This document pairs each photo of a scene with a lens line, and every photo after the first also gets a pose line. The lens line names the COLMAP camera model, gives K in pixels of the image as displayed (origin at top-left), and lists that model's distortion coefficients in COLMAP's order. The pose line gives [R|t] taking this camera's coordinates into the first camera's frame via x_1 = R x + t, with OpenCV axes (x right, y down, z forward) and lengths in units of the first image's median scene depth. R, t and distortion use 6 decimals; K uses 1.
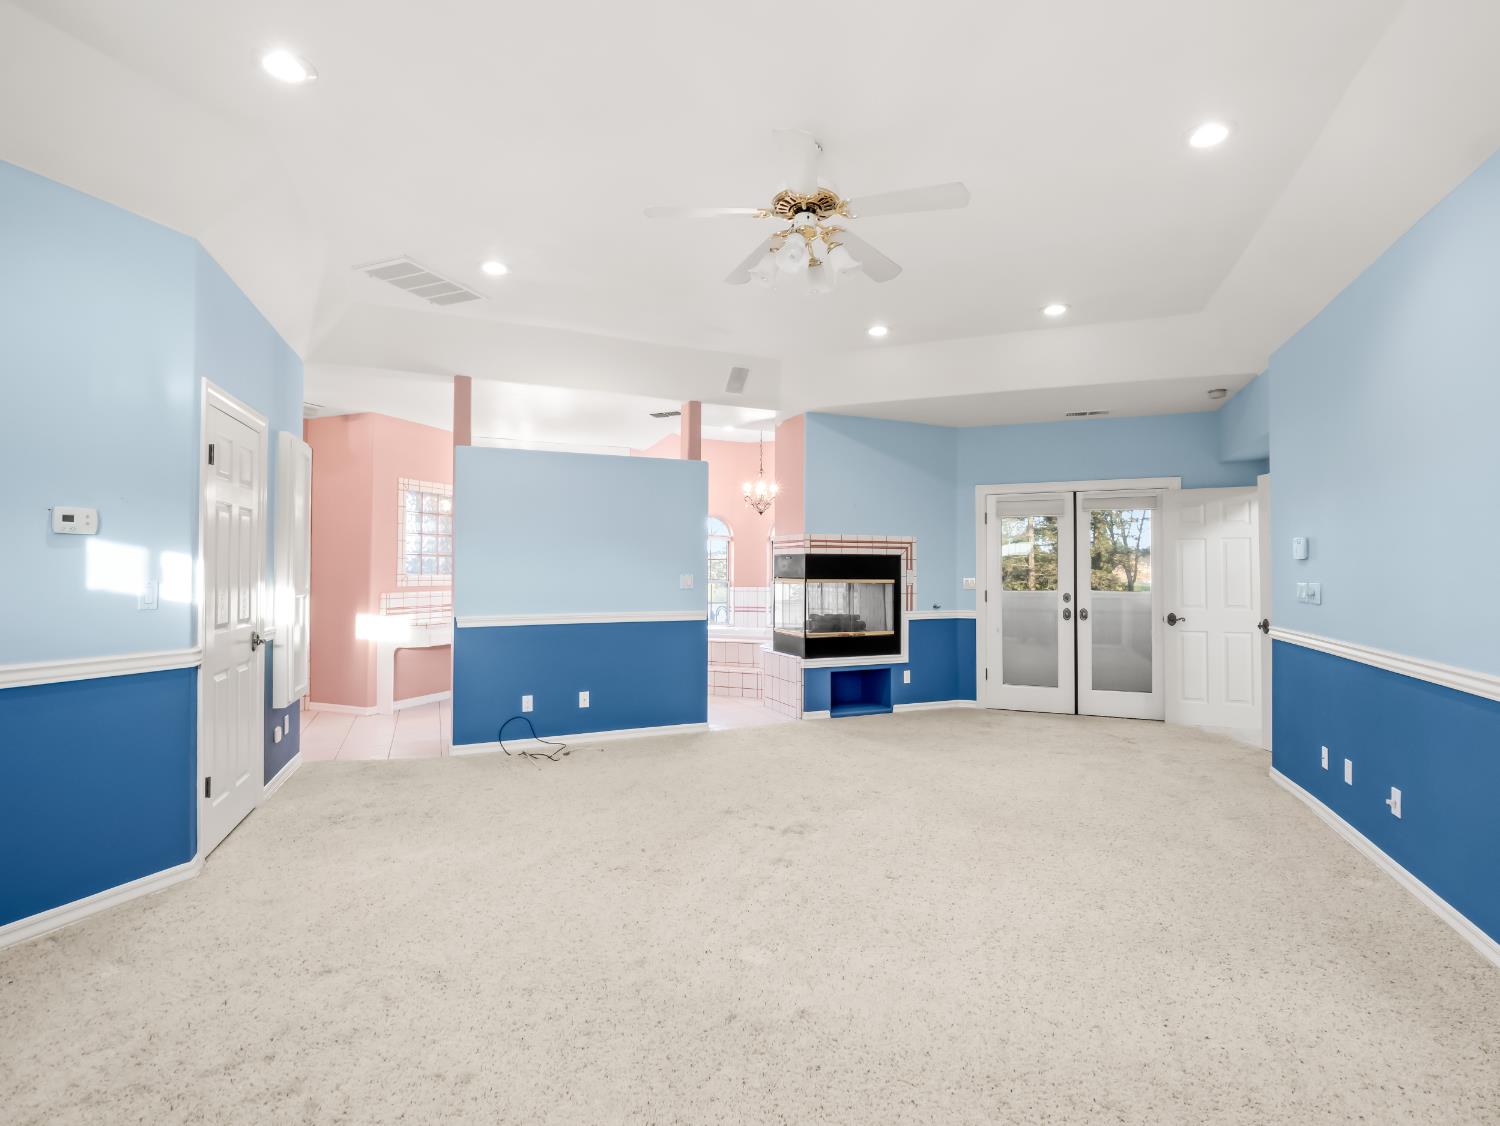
lens RADIAL K [[727.0, 0, 743.1], [0, 727.0, 556.5], [0, 0, 1]] dist [-0.002378, -0.012088]
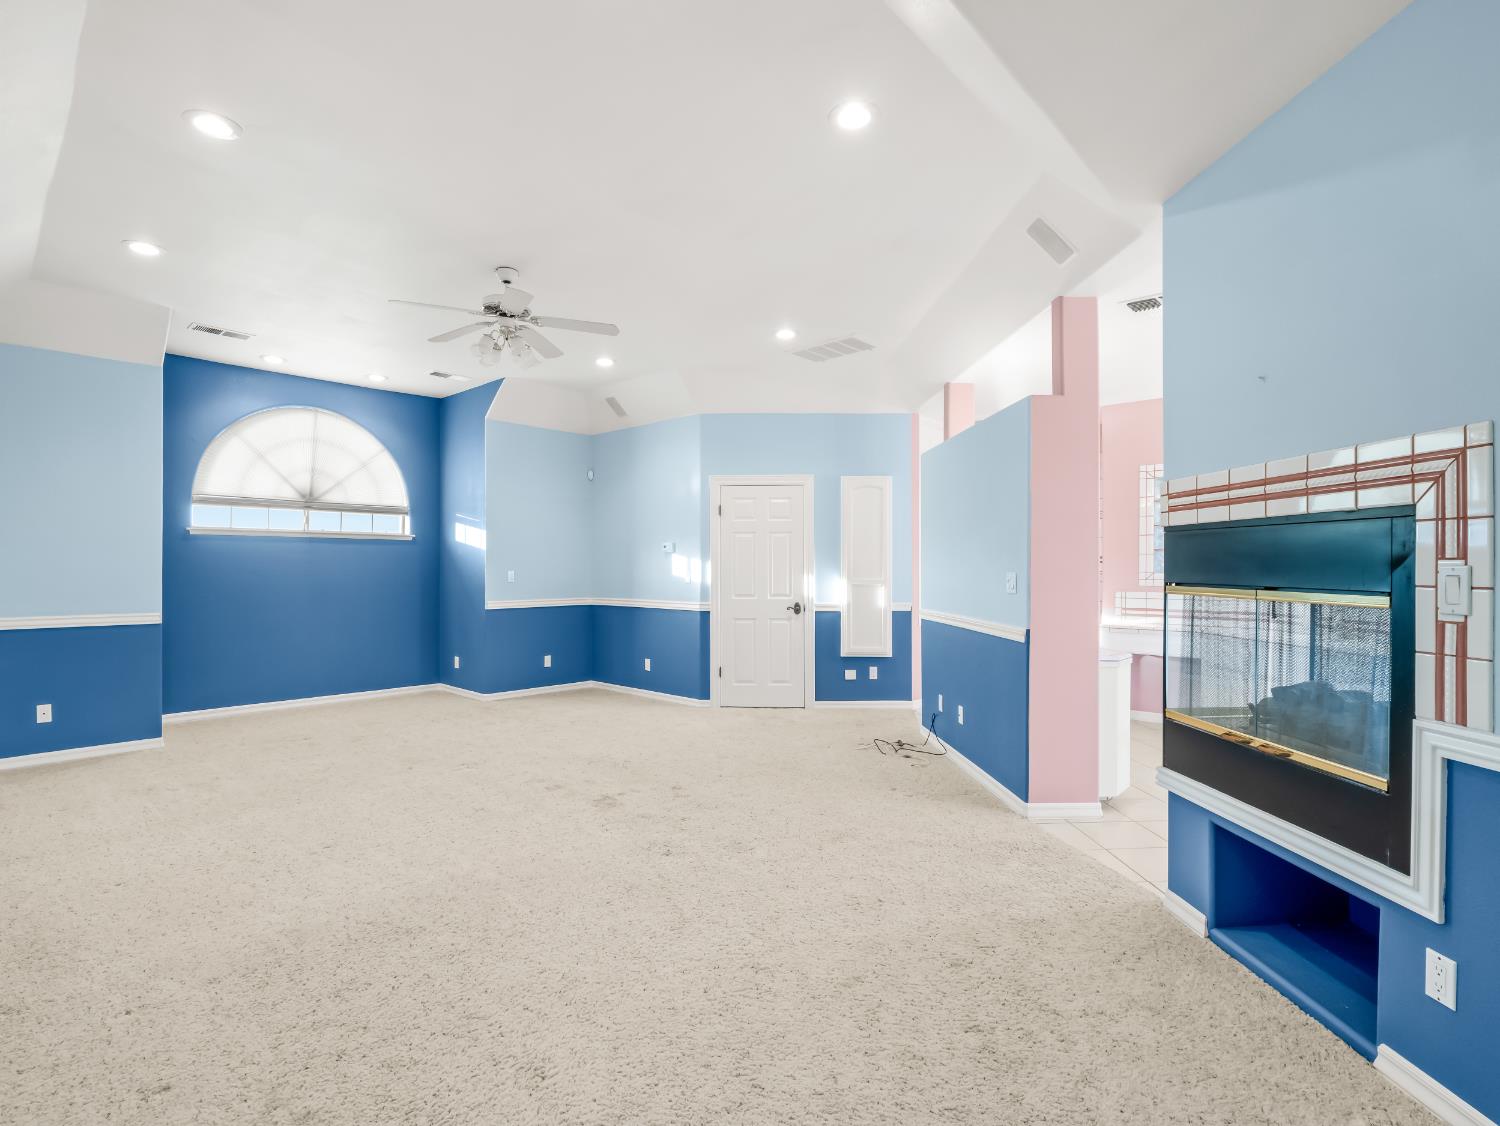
lens RADIAL K [[727.0, 0, 743.1], [0, 727.0, 556.5], [0, 0, 1]] dist [-0.002378, -0.012088]
pose [[-0.366577, -0.017046, -0.930231, 0.552805], [0.016103, 0.999566, -0.024662, 0.019435], [0.930248, -0.024020, -0.366144, 0.869853]]
